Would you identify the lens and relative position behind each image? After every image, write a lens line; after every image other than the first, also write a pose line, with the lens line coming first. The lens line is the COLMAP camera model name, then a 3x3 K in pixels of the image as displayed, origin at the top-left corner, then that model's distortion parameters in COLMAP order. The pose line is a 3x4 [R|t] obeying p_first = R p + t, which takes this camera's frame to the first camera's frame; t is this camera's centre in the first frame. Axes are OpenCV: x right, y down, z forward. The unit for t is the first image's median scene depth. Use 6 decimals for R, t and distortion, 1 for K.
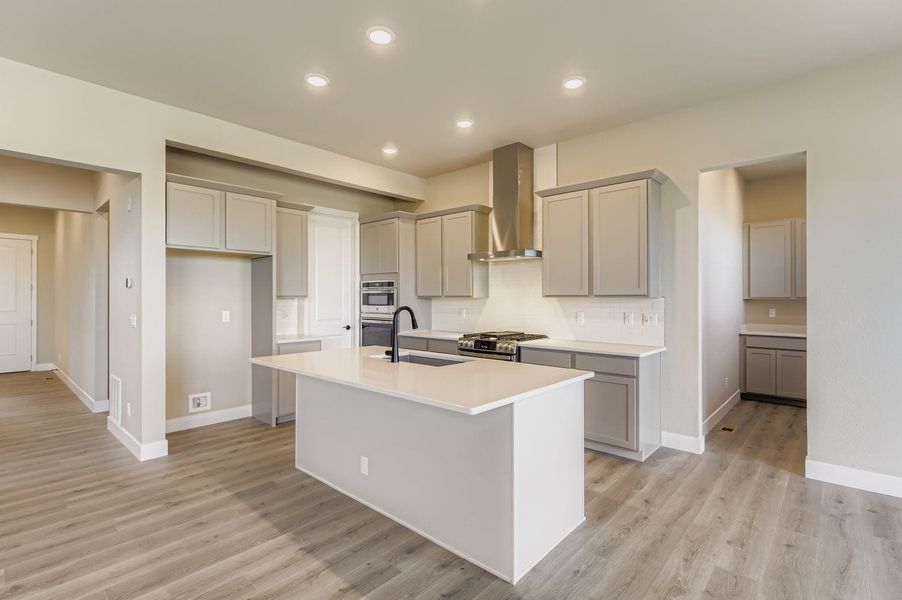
lens RADIAL K [[421.0, 0, 456.1], [0, 421.0, 297.7], [0, 0, 1]] dist [-0.000404, 0.000307]
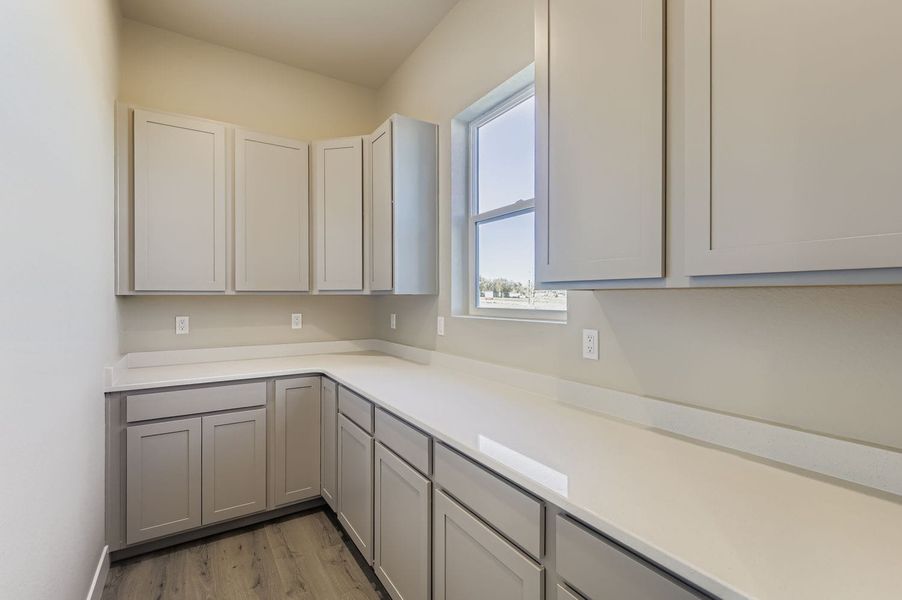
lens RADIAL K [[421.0, 0, 456.1], [0, 421.0, 297.7], [0, 0, 1]] dist [-0.000404, 0.000307]
pose [[0.276736, -0.002958, 0.960941, 0.404800], [-0.002586, 0.999989, 0.003823, 0.003461], [-0.960942, -0.003543, 0.276726, 0.605056]]
